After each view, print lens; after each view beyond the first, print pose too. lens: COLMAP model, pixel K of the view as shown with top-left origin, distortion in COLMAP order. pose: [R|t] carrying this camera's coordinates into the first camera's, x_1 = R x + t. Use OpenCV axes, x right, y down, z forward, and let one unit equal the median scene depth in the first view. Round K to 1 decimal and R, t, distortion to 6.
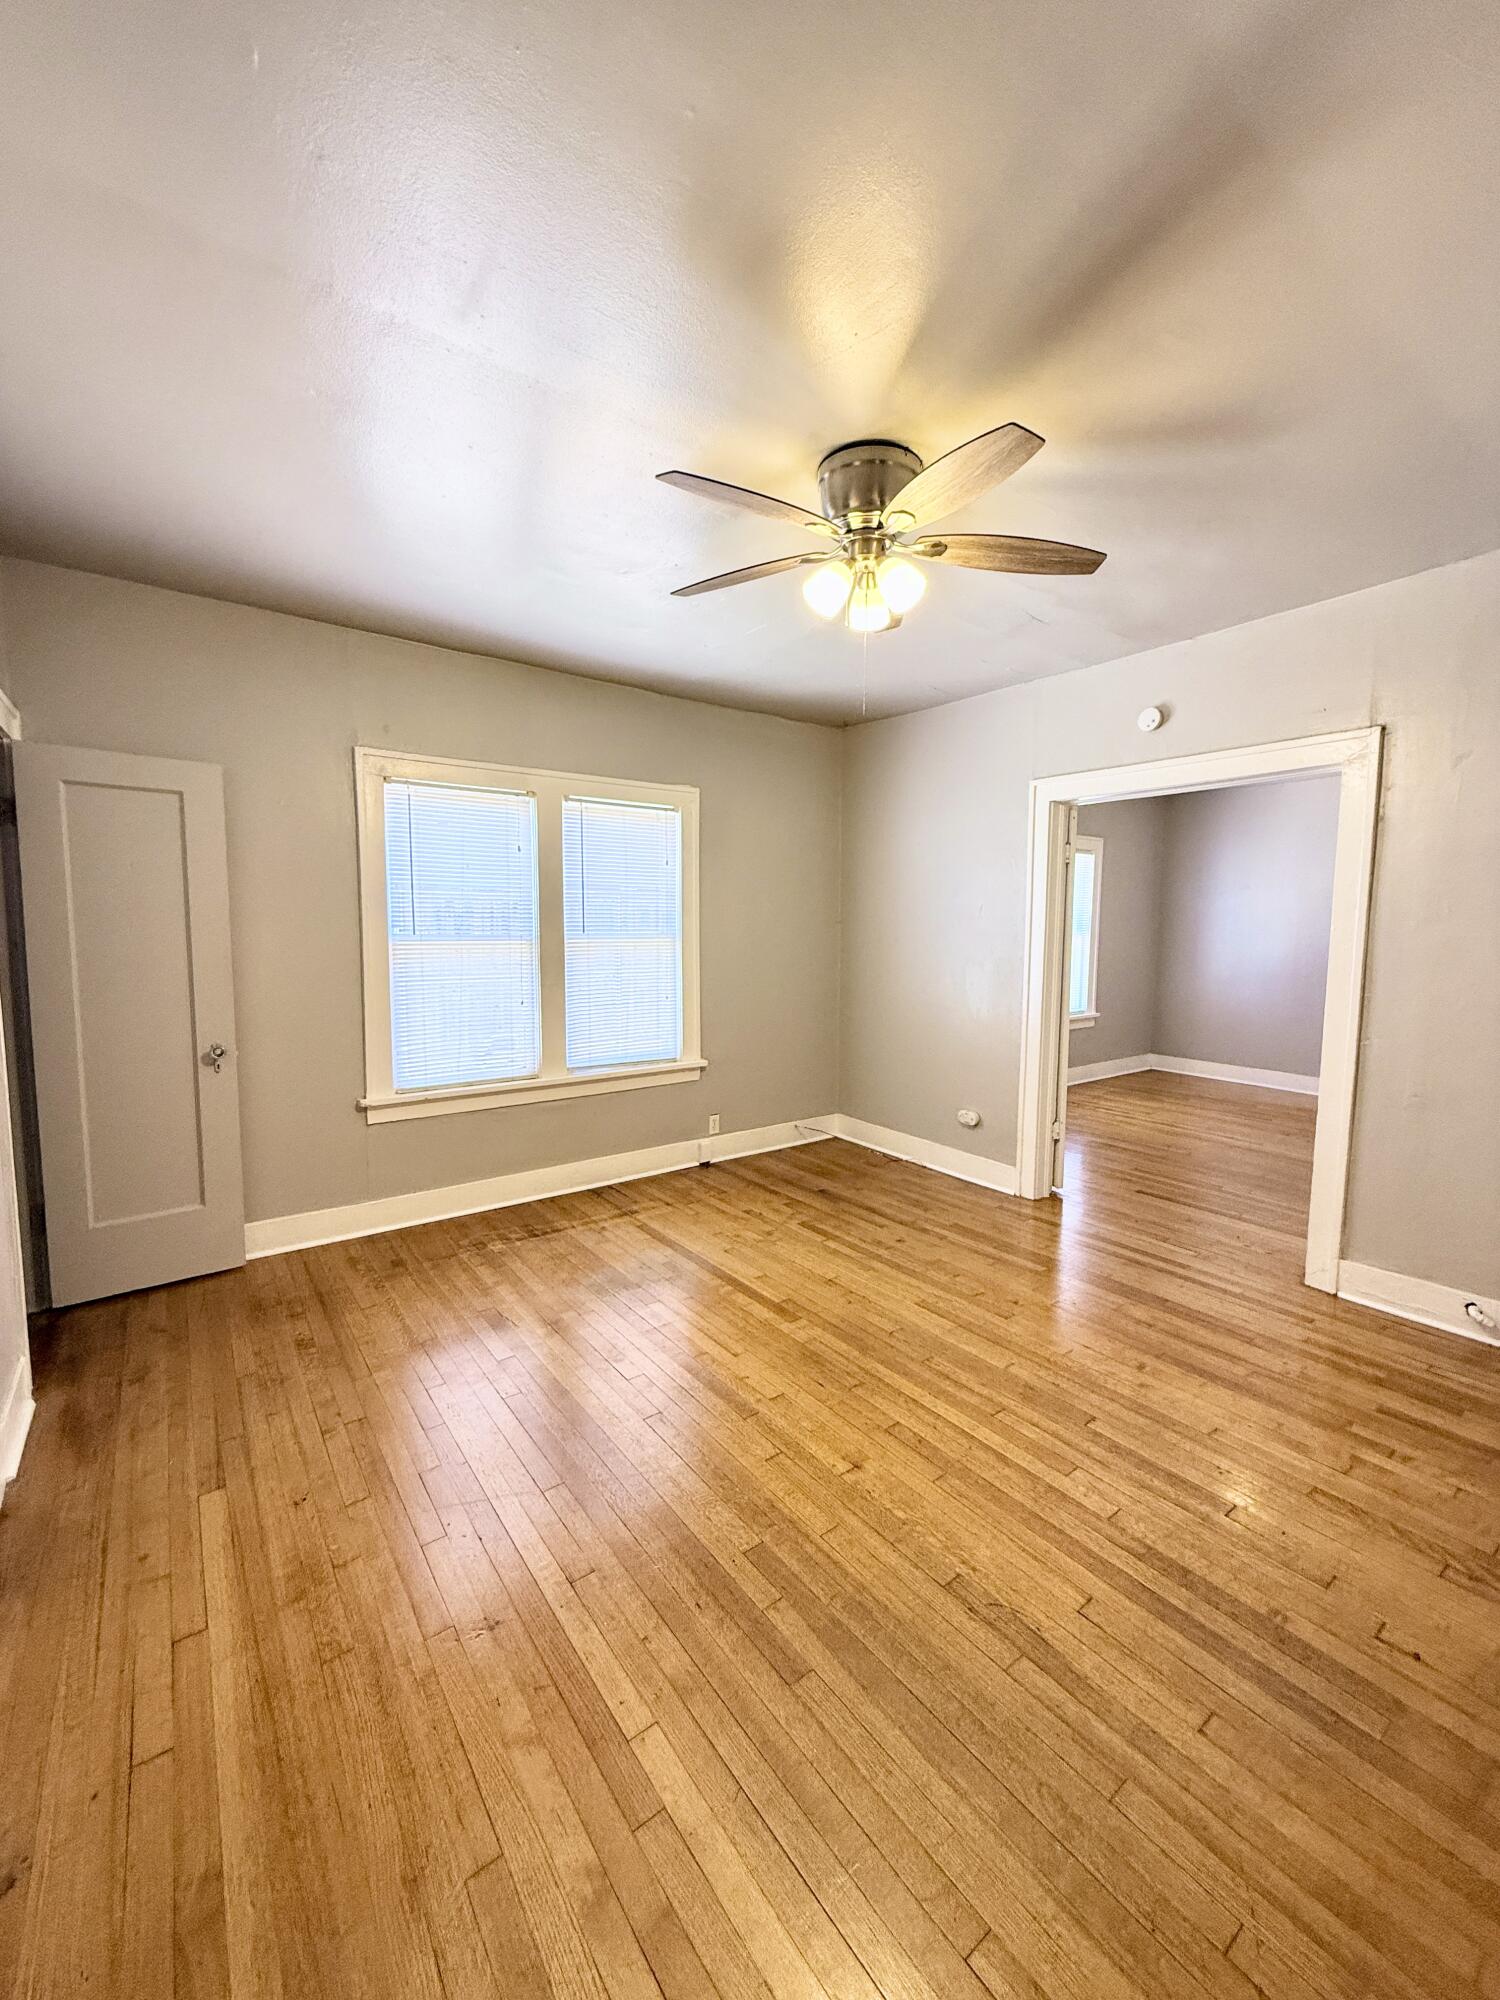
lens RADIAL K [[794.2, 0, 750.0], [0, 794.2, 1000.0], [0, 0, 1]] dist [-0.002486, 0.000056]
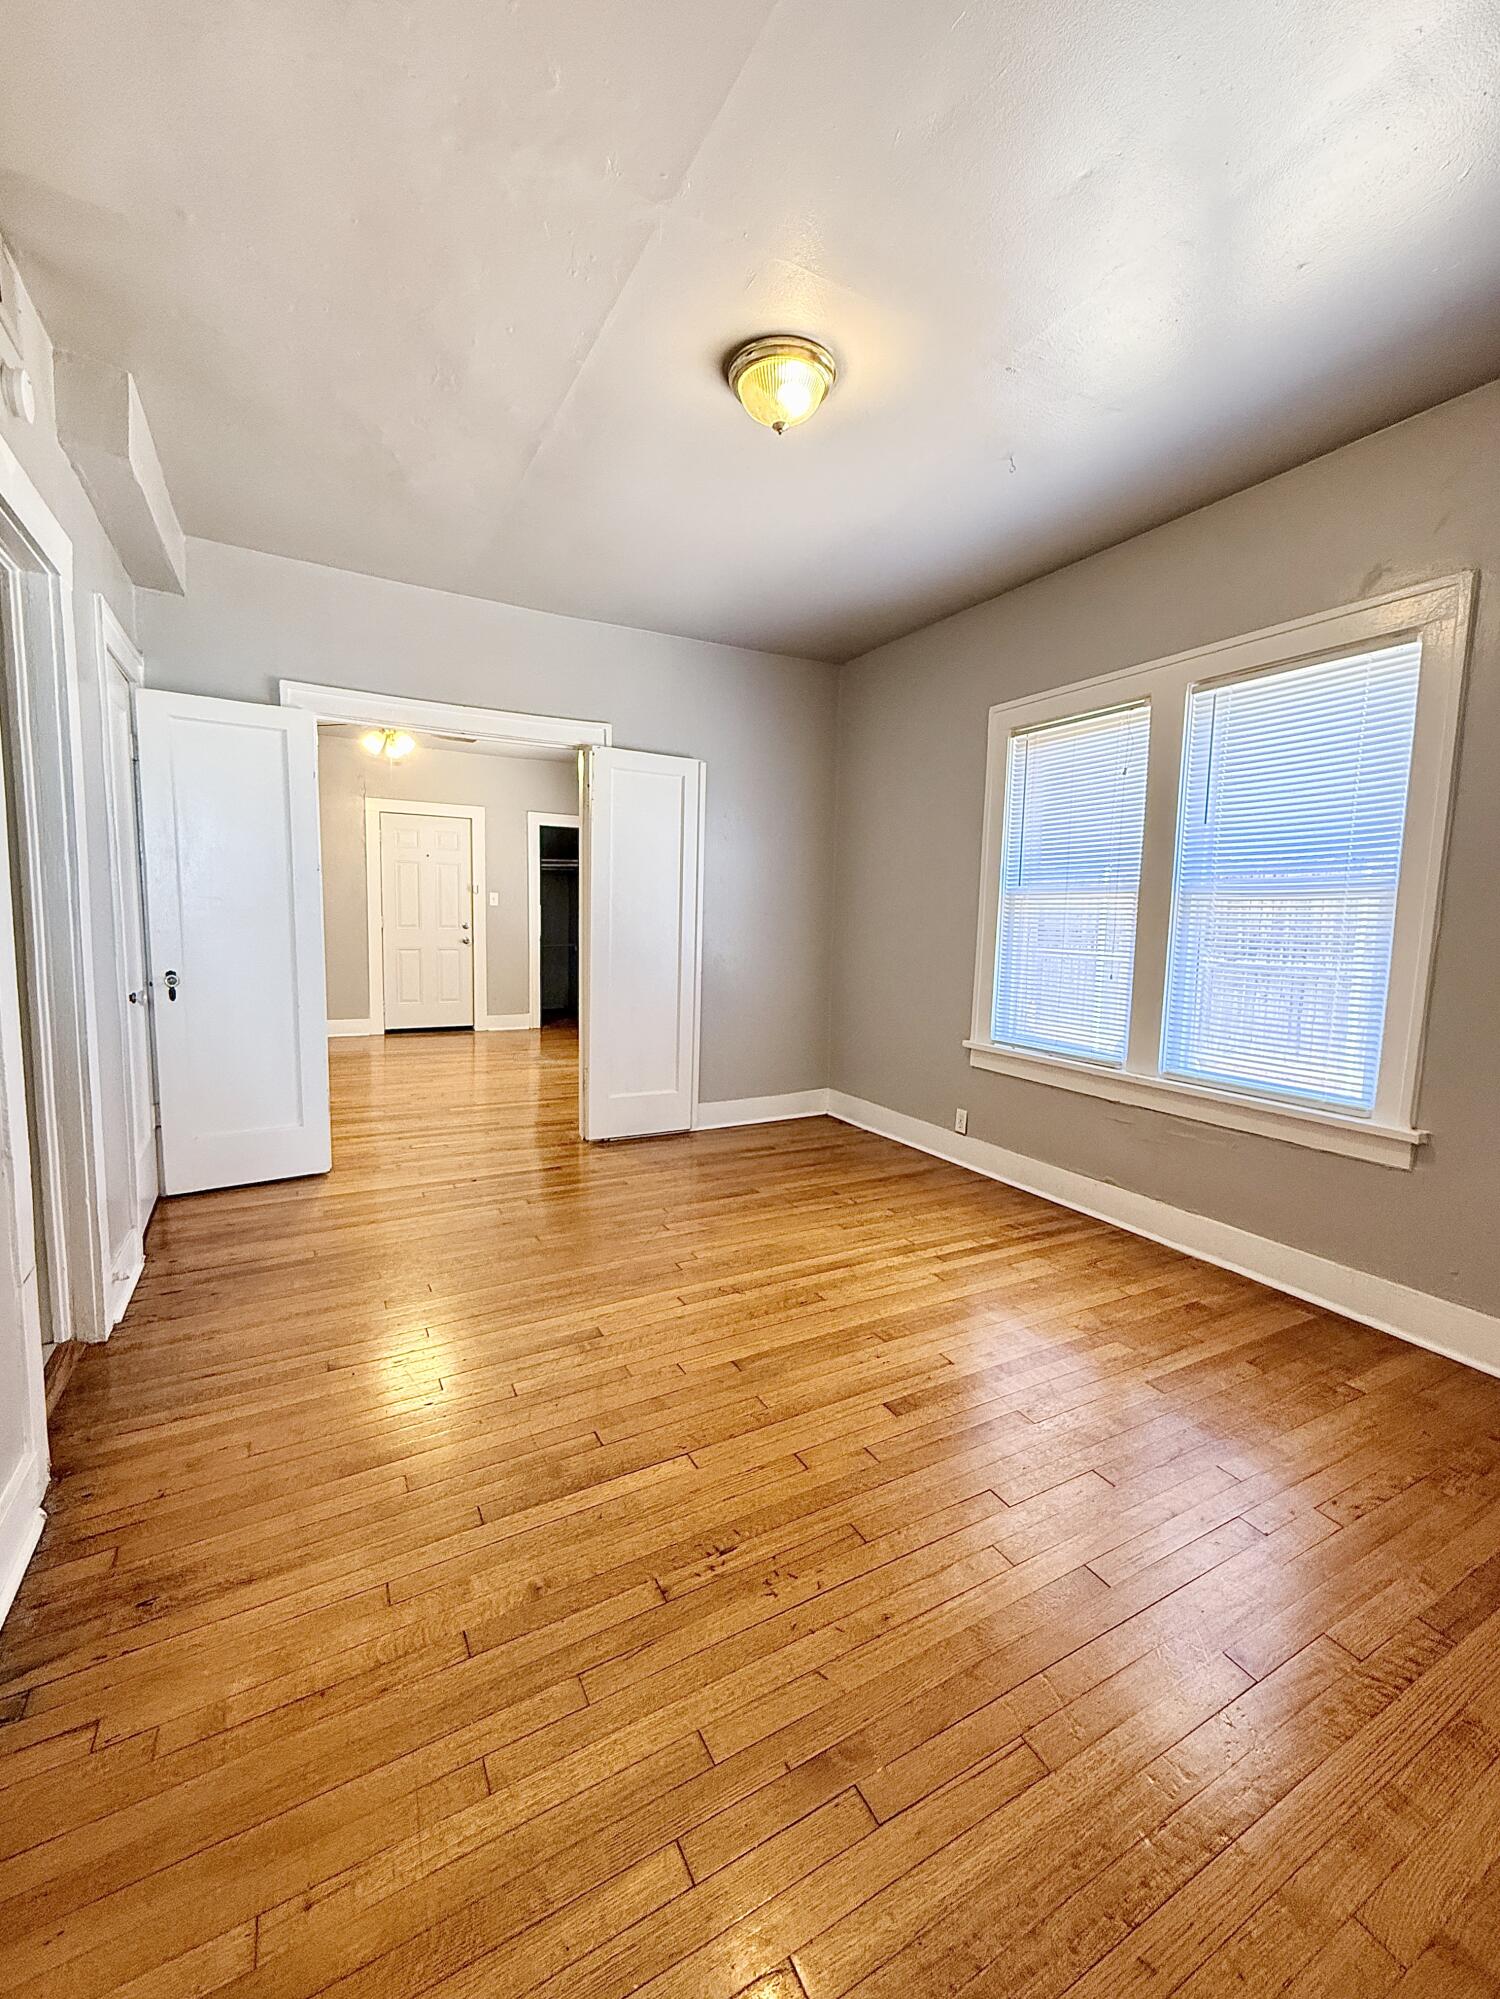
lens RADIAL K [[808.8, 0, 750.0], [0, 808.8, 999.5], [0, 0, 1]] dist [-0.002640, -0.000162]
pose [[-0.126839, 0.104355, -0.986419, 0.610200], [-0.112460, 0.986526, 0.118827, -0.026913], [0.985528, 0.126004, -0.113394, 0.785601]]
